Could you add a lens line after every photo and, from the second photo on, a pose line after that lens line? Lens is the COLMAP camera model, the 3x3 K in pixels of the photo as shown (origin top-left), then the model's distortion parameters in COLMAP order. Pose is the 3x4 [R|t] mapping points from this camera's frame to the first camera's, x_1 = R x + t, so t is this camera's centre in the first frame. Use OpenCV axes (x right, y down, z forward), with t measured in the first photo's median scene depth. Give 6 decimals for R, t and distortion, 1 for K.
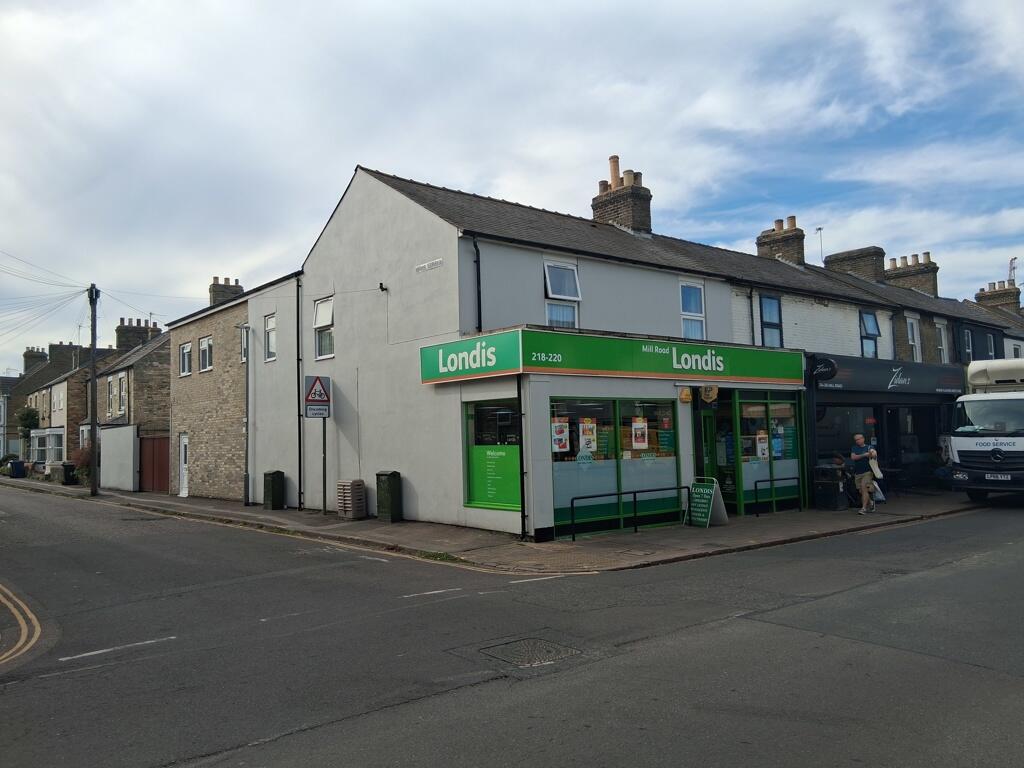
lens RADIAL K [[786.2, 0, 507.3], [0, 786.2, 387.4], [0, 0, 1]] dist [0.050386, -0.017264]
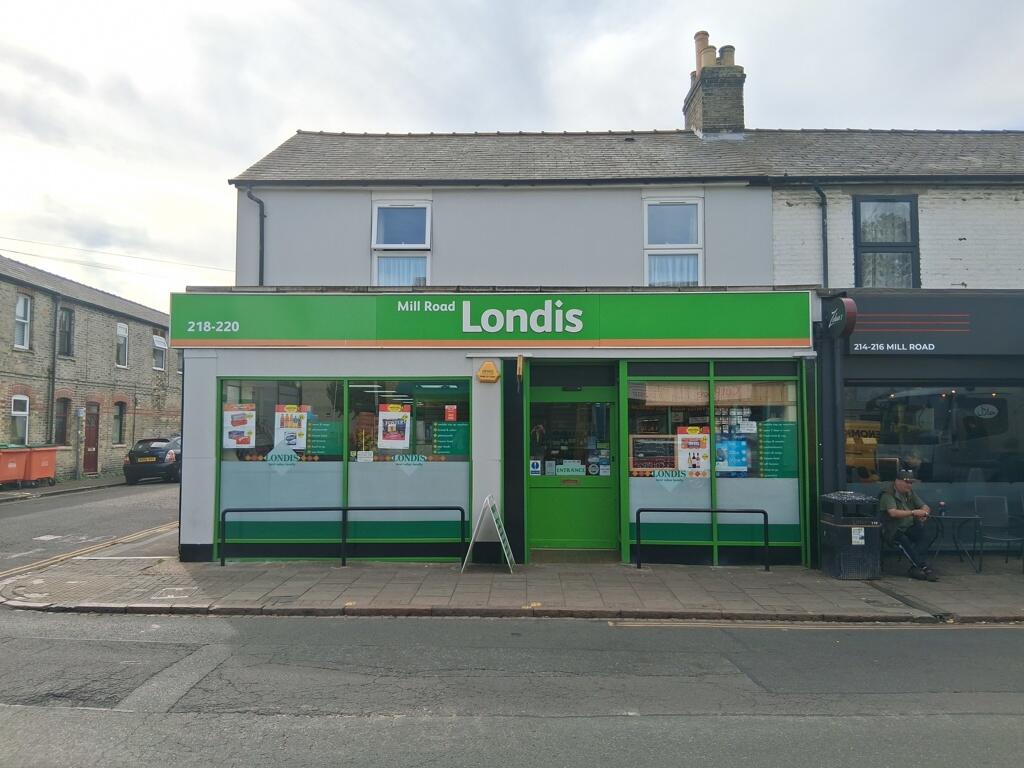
lens RADIAL K [[786.2, 0, 509.0], [0, 786.2, 380.0], [0, 0, 1]] dist [0.050386, -0.017264]
pose [[0.767348, -0.011458, -0.641129, 0.649011], [0.020436, 0.999769, 0.006592, 0.012778], [0.640905, -0.018160, 0.767405, 0.485892]]
